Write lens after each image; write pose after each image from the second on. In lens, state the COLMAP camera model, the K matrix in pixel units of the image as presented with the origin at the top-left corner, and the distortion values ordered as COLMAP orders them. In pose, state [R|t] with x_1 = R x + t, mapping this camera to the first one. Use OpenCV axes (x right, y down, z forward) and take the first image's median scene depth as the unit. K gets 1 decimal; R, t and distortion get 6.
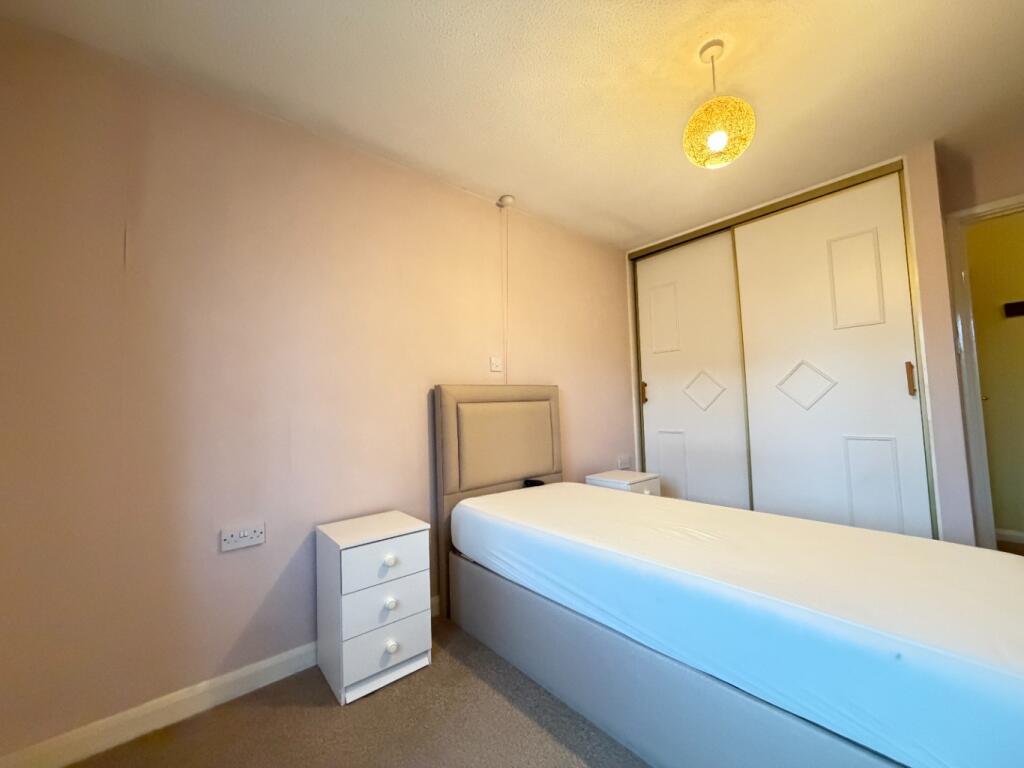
lens RADIAL K [[407.9, 0, 512.0], [0, 407.9, 384.0], [0, 0, 1]] dist [0.000102, -0.000187]
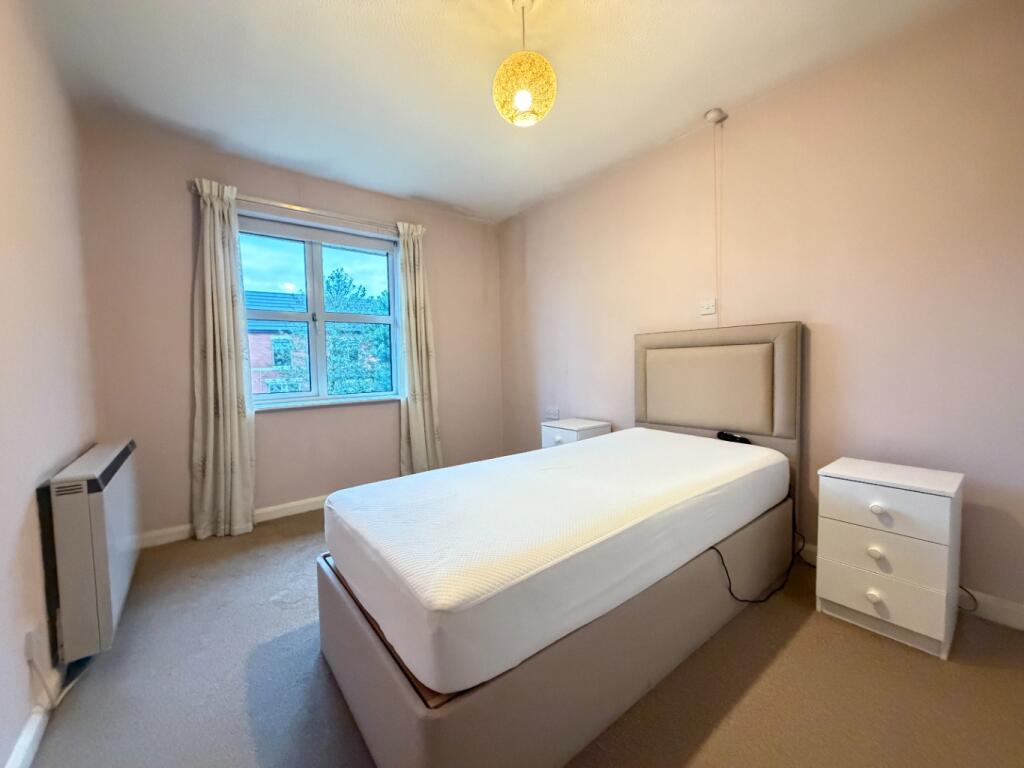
lens RADIAL K [[407.9, 0, 512.0], [0, 407.9, 384.0], [0, 0, 1]] dist [0.000102, -0.000187]
pose [[-0.029993, 0.088792, -0.995598, 0.945881], [0.080297, 0.993041, 0.086145, 0.012190], [0.996320, -0.077360, -0.036914, 0.567536]]
